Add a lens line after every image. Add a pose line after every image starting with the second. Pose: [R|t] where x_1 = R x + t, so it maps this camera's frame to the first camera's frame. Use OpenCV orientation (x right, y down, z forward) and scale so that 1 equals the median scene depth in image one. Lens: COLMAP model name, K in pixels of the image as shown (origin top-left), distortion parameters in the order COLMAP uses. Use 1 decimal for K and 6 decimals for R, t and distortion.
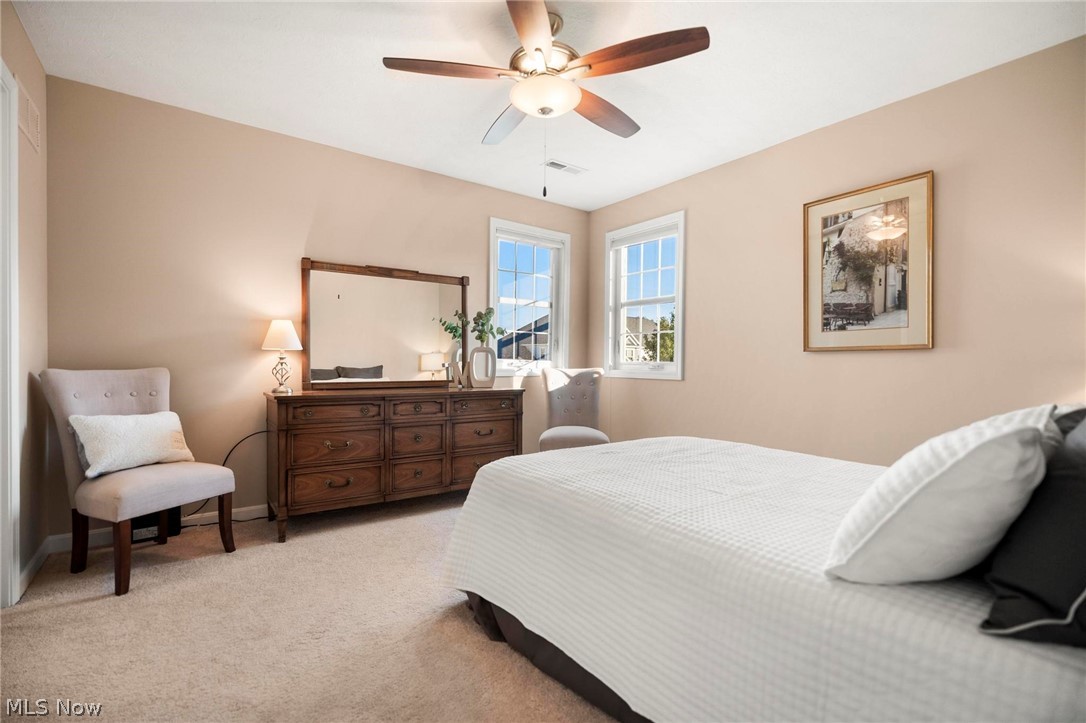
lens RADIAL K [[489.3, 0, 542.0], [0, 489.3, 374.9], [0, 0, 1]] dist [0.001303, 0.000233]
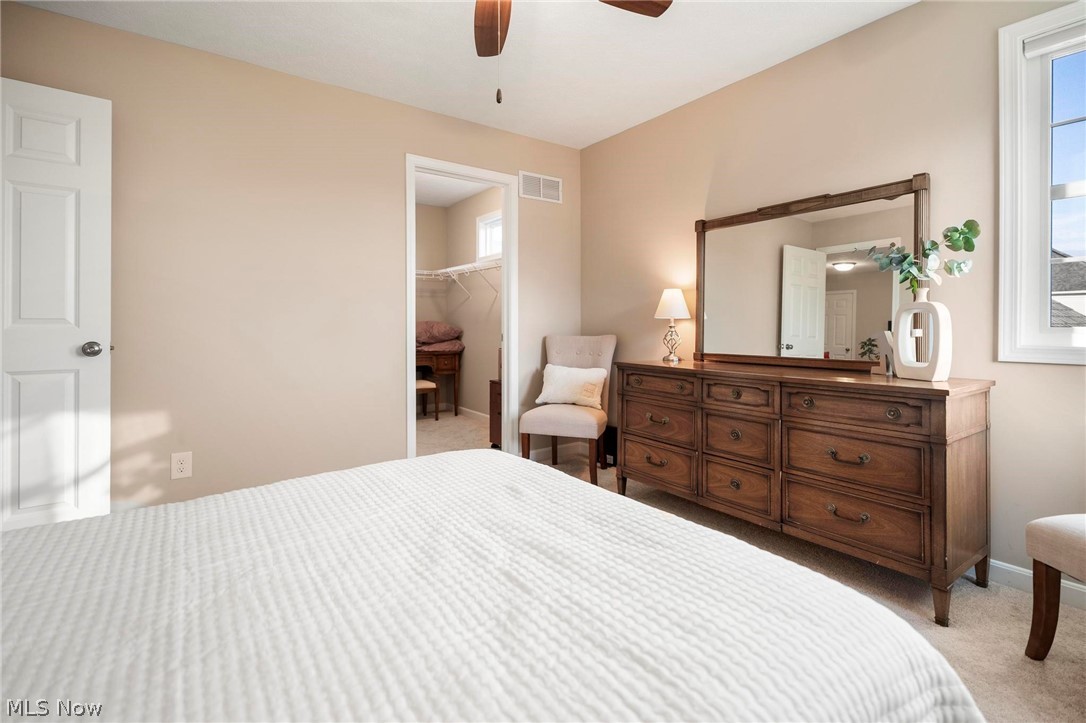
lens RADIAL K [[509.0, 0, 543.4], [0, 509.0, 326.6], [0, 0, 1]] dist [0.000386, 0.000067]
pose [[-0.002914, -0.007652, -0.999966, 0.503195], [-0.026062, 0.999632, -0.007573, -0.019020], [0.999656, 0.026039, -0.003112, 0.712028]]
